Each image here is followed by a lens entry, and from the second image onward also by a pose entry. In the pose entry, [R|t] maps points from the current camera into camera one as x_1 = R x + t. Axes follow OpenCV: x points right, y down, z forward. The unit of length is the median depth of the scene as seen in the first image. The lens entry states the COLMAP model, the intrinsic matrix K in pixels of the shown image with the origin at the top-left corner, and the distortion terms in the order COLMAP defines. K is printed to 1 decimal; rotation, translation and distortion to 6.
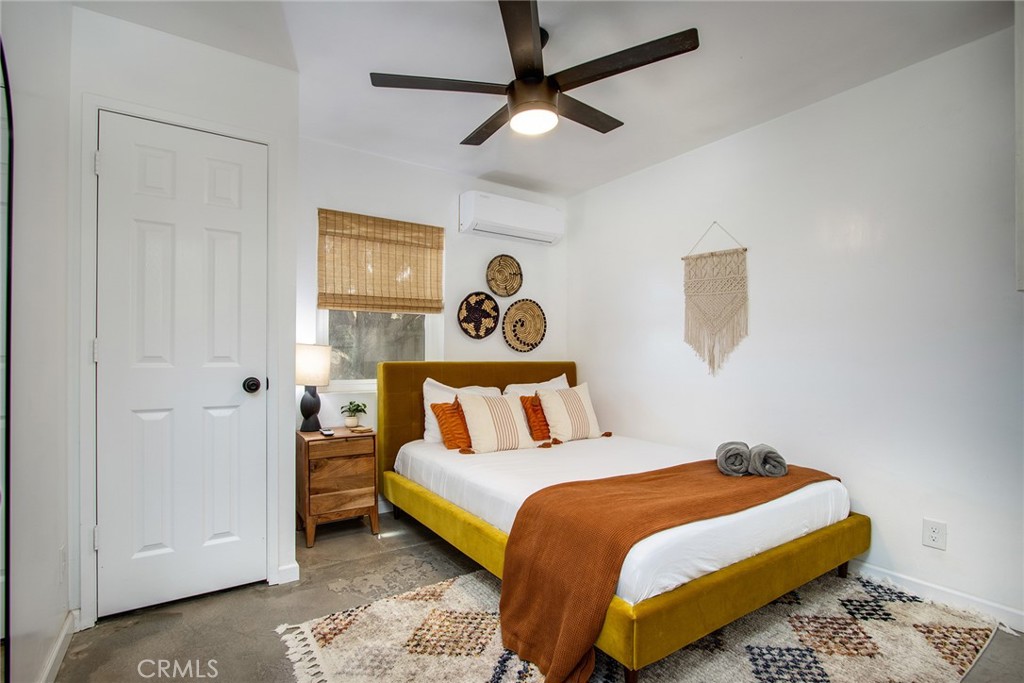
lens RADIAL K [[472.3, 0, 513.6], [0, 472.3, 345.6], [0, 0, 1]] dist [-0.018126, 0.001776]
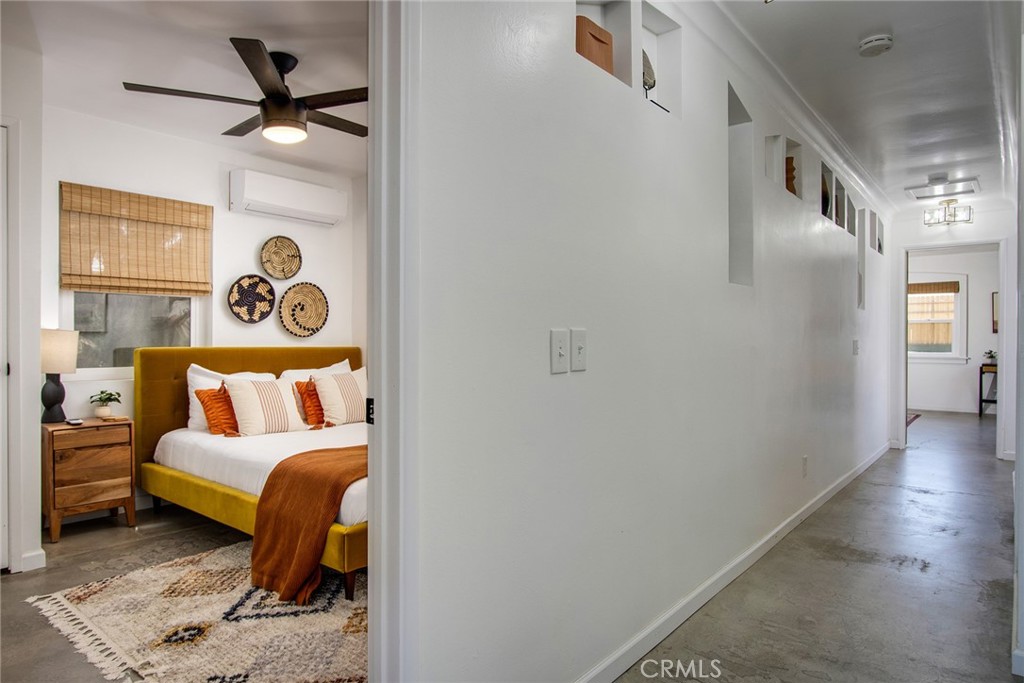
lens RADIAL K [[606.8, 0, 502.1], [0, 606.8, 337.7], [0, 0, 1]] dist [-0.007418, -0.001949]
pose [[0.965888, -0.001479, 0.258955, 0.124965], [-0.002035, 0.999909, 0.013301, -0.003319], [-0.258951, -0.013374, 0.965798, -0.407736]]
